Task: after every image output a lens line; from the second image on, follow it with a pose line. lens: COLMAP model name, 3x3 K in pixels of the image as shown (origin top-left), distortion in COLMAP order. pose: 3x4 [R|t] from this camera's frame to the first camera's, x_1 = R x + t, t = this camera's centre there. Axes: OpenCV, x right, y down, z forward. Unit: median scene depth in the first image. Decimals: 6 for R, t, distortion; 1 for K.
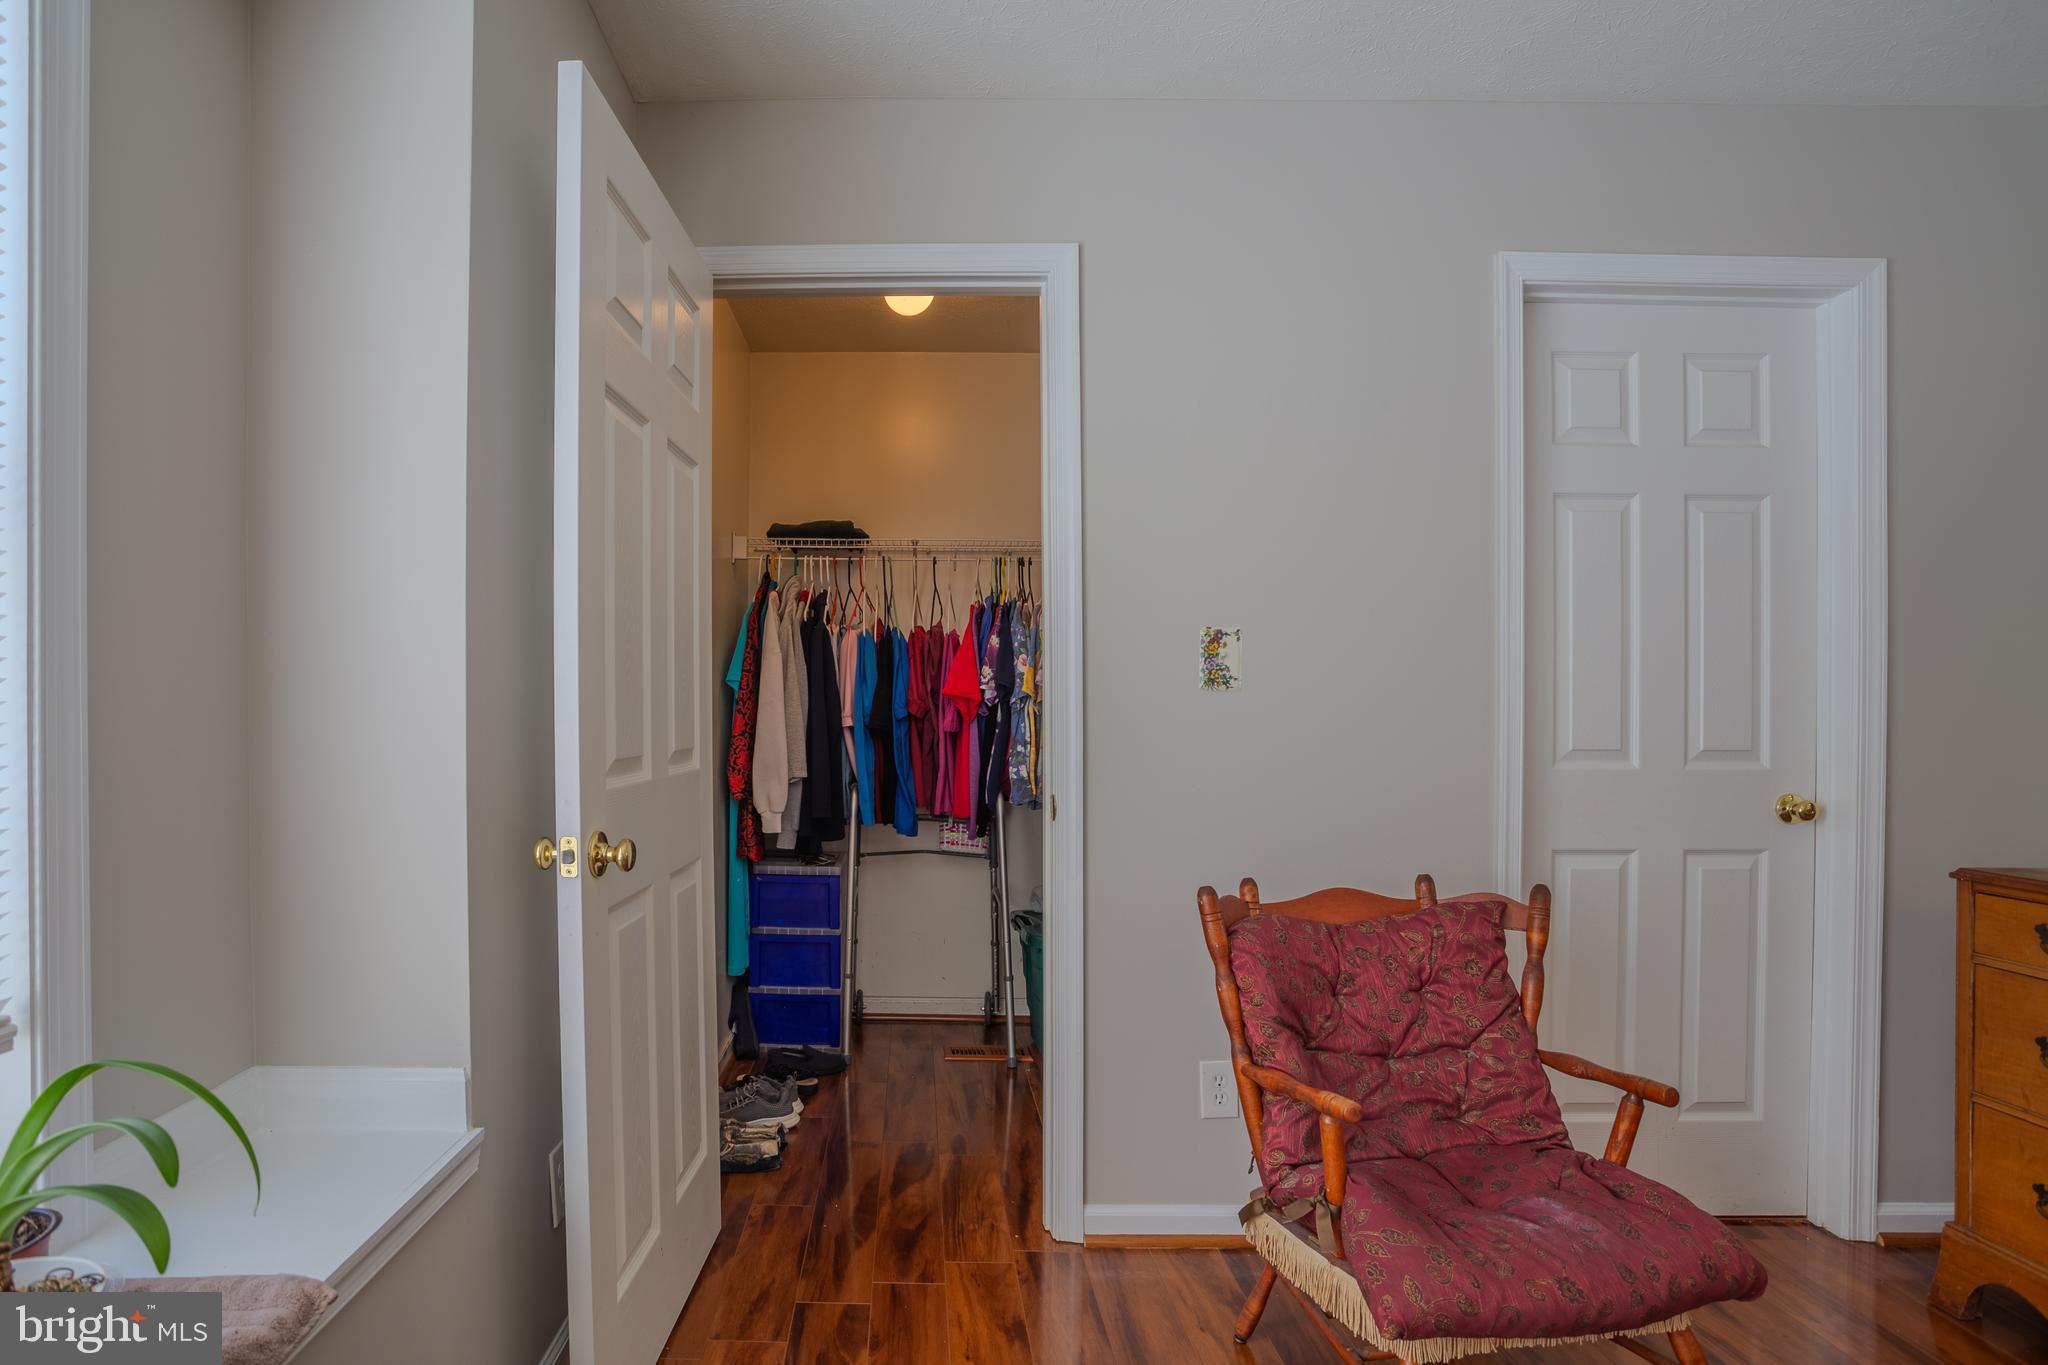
lens RADIAL K [[1017.6, 0, 882.9], [0, 1017.6, 715.0], [0, 0, 1]] dist [-0.057926, 0.022518]
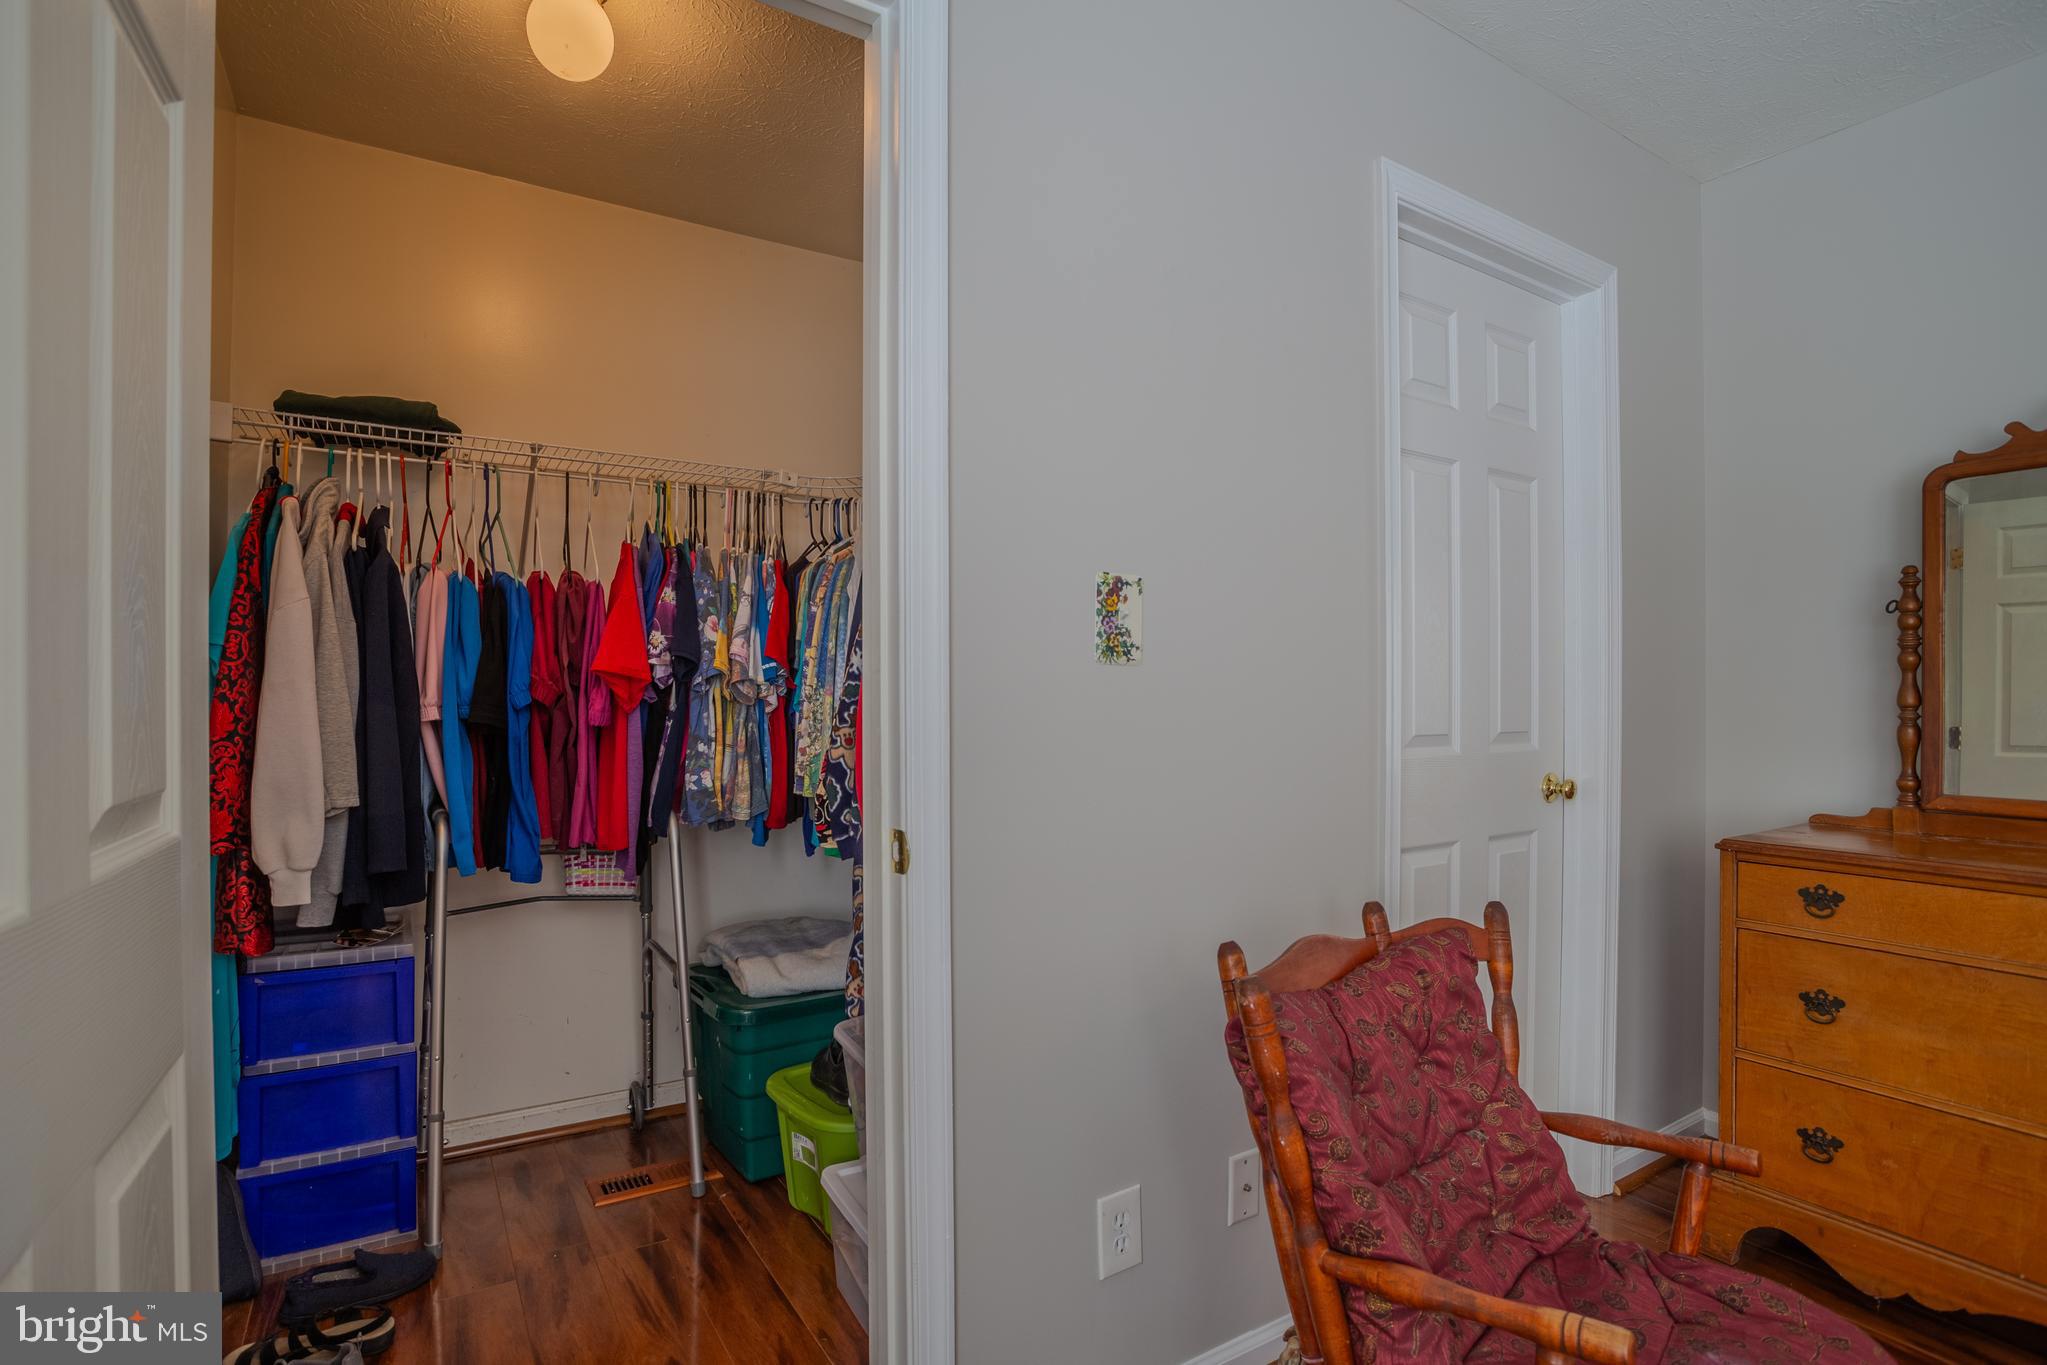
lens RADIAL K [[1017.1, 0, 1028.1], [0, 1017.1, 683.0], [0, 0, 1]] dist [-0.057926, 0.022518]
pose [[0.835453, 0.003332, 0.549551, -0.101432], [0.006149, 0.999862, -0.015410, -0.000534], [-0.549527, 0.016254, 0.835318, 0.429387]]
